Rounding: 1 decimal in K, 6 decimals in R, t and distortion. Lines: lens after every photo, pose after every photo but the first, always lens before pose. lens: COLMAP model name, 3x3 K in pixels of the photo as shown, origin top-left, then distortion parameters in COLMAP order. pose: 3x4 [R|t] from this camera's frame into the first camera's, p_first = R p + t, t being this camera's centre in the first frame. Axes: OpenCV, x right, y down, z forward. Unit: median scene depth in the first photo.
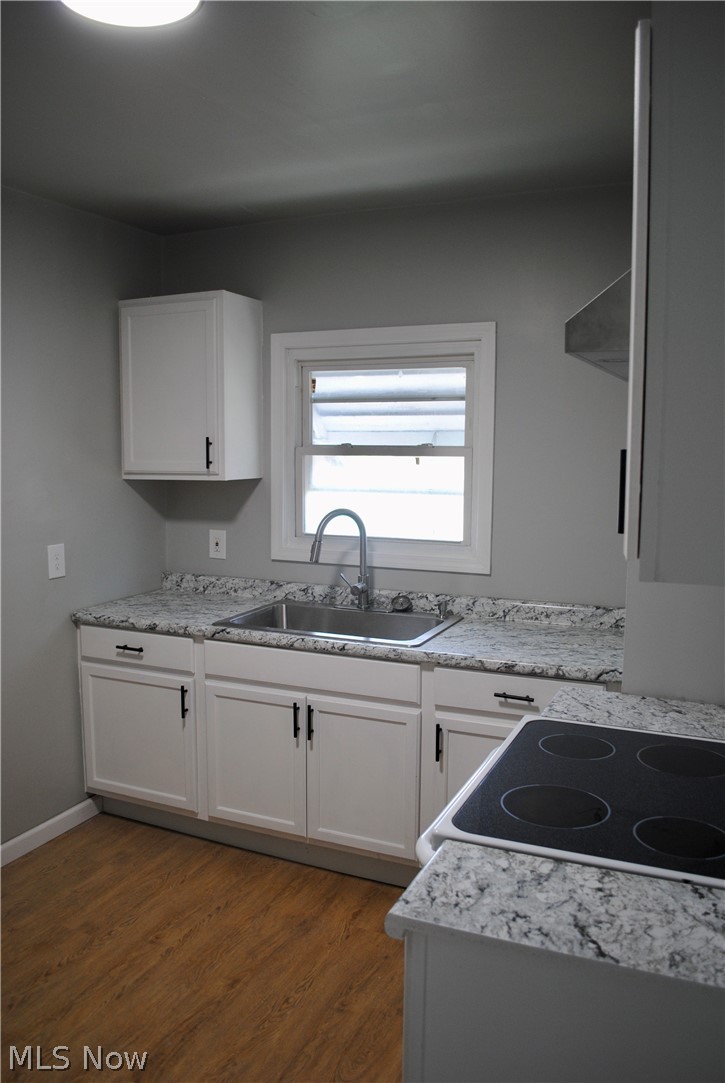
lens RADIAL K [[852.0, 0, 355.5], [0, 852.0, 551.6], [0, 0, 1]] dist [-0.085806, 0.008563]
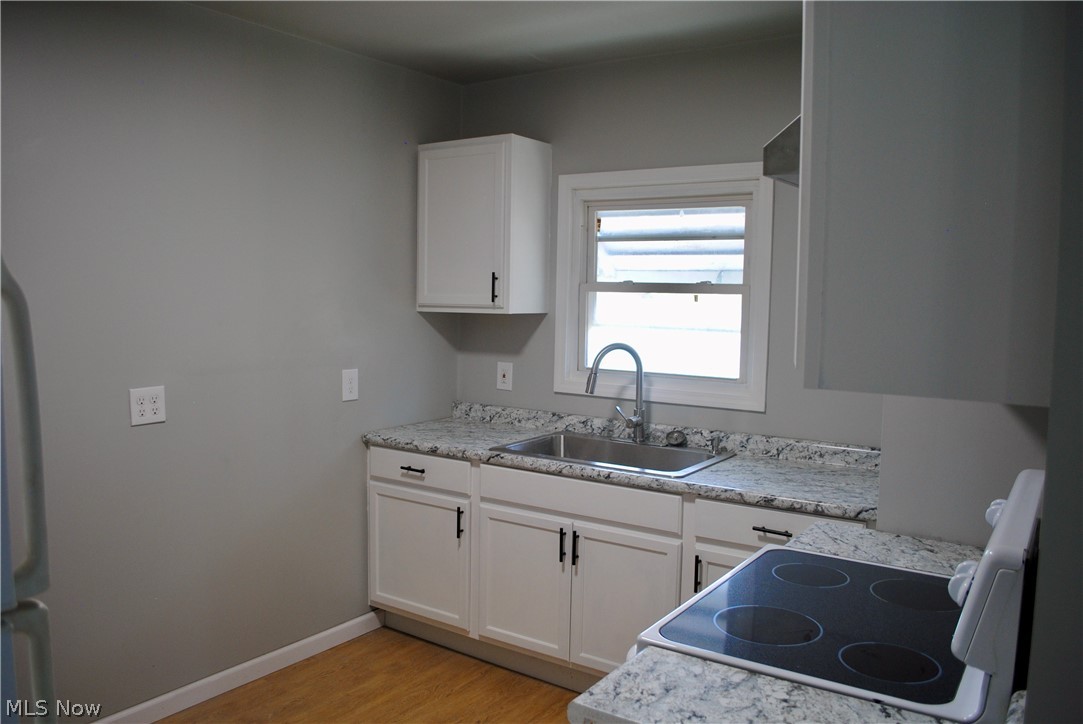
lens RADIAL K [[852.0, 0, 538.7], [0, 852.0, 360.9], [0, 0, 1]] dist [-0.085806, 0.008563]
pose [[0.985427, 0.026855, -0.167963, 0.063281], [-0.034536, 0.998479, -0.042979, 0.019181], [0.166553, 0.048153, 0.984856, -0.026464]]
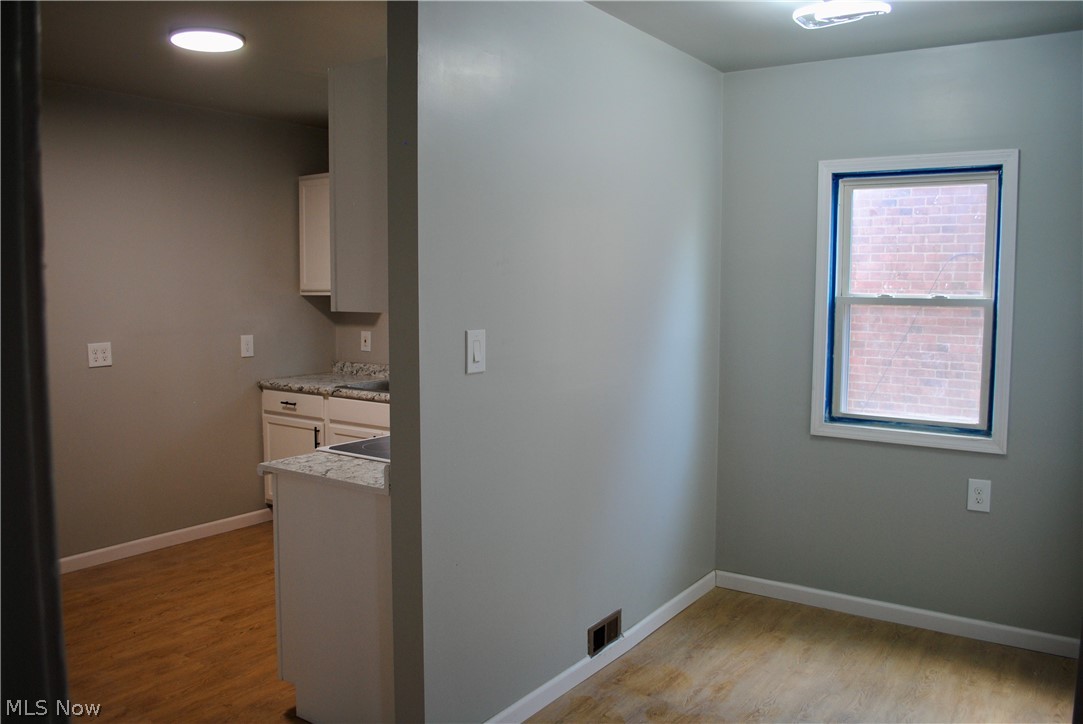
lens RADIAL K [[852.0, 0, 541.4], [0, 852.0, 359.4], [0, 0, 1]] dist [-0.085806, 0.008563]
pose [[0.983765, 0.017843, -0.178575, 0.458391], [-0.025076, 0.998951, -0.038328, 0.082523], [0.177703, 0.042184, 0.983180, -0.429270]]
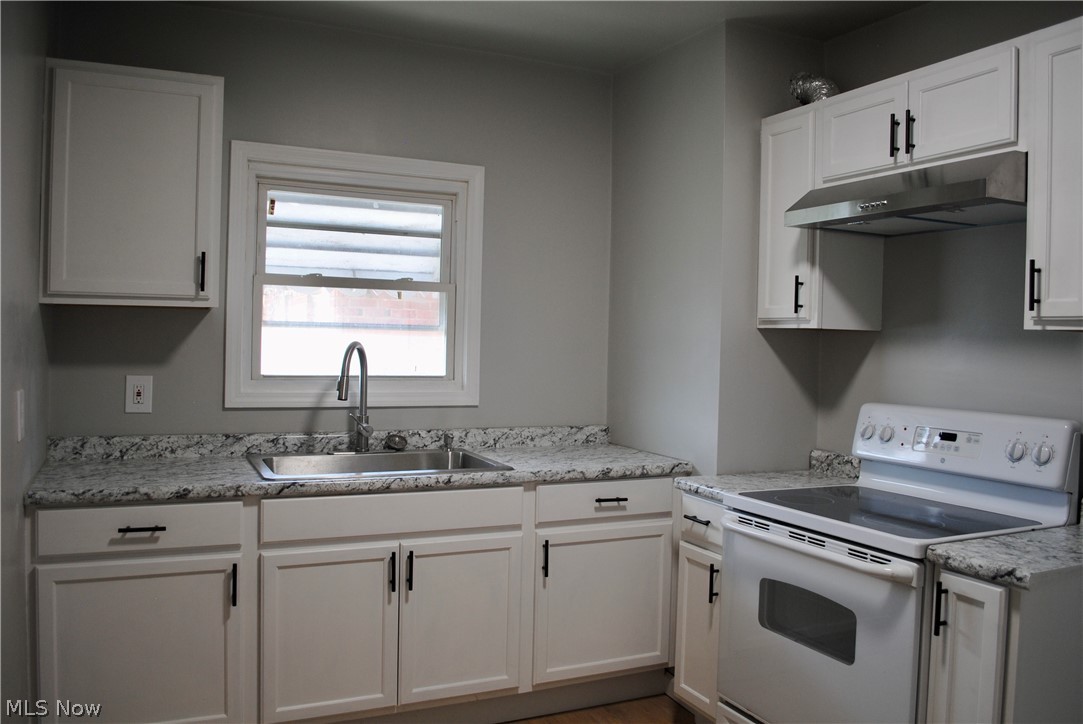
lens RADIAL K [[852.0, 0, 550.6], [0, 852.0, 358.2], [0, 0, 1]] dist [-0.085806, 0.008563]
pose [[0.647374, -0.005303, 0.762154, -0.586448], [0.074717, 0.995601, -0.056538, 0.035039], [-0.758501, 0.093547, 0.644922, 0.261159]]
